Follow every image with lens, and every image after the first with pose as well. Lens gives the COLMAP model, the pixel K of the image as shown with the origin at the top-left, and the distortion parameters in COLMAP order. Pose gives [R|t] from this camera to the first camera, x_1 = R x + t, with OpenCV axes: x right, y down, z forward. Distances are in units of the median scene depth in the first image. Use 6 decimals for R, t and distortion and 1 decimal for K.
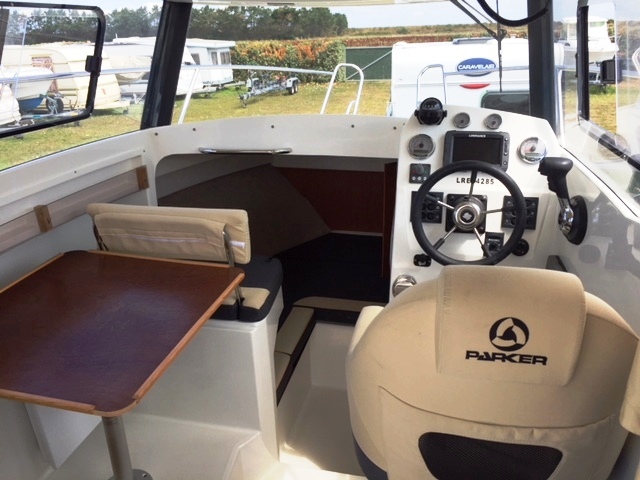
lens RADIAL K [[554.6, 0, 320.8], [0, 554.6, 239.5], [0, 0, 1]] dist [0.078094, -0.107295]
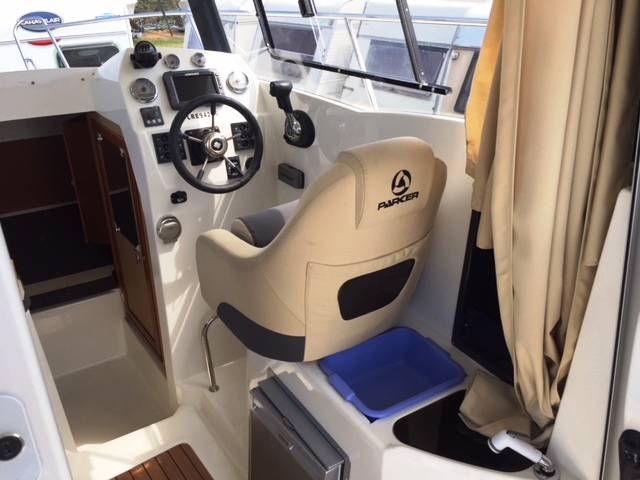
lens RADIAL K [[554.6, 0, 322.6], [0, 554.6, 239.3], [0, 0, 1]] dist [0.078094, -0.107295]
pose [[0.707782, -0.296145, 0.641360, -0.316545], [0.250652, 0.954095, 0.163939, 0.008085], [-0.660468, 0.044725, 0.749521, 0.018276]]
